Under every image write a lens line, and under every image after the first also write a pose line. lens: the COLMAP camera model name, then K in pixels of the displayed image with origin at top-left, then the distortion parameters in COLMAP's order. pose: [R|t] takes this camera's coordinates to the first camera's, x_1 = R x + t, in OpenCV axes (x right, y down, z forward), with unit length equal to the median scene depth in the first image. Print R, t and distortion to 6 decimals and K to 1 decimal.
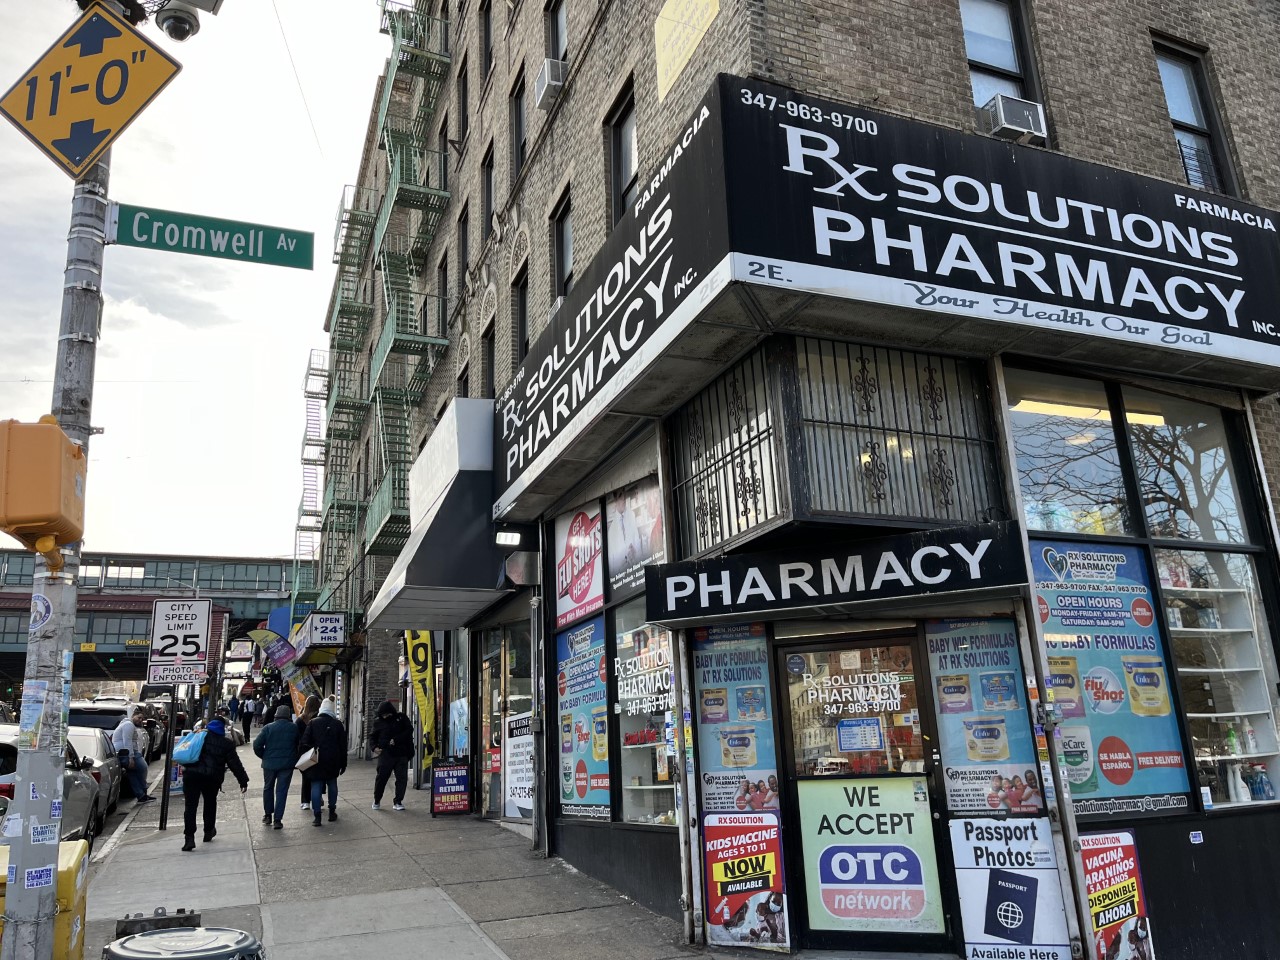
lens RADIAL K [[994.2, 0, 640.0], [0, 994.2, 480.0], [0, 0, 1]] dist [0.043151, -0.002133]
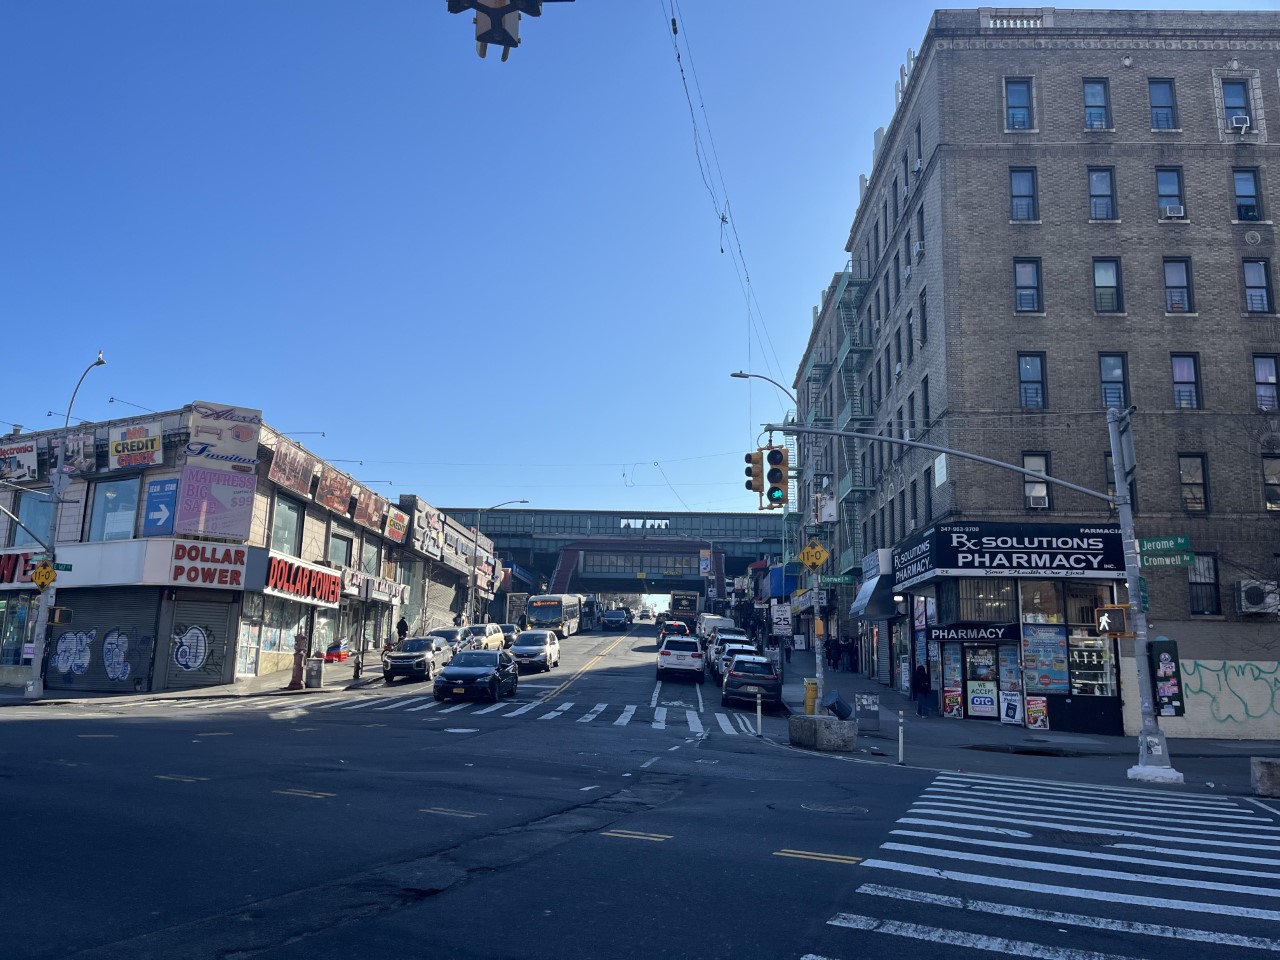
lens RADIAL K [[994.2, 0, 640.0], [0, 994.2, 480.0], [0, 0, 1]] dist [0.043151, -0.002133]
pose [[0.910593, -0.012473, -0.413115, 0.646767], [0.050578, 0.995395, 0.081430, -0.924900], [0.410197, -0.095044, 0.907031, -3.212462]]
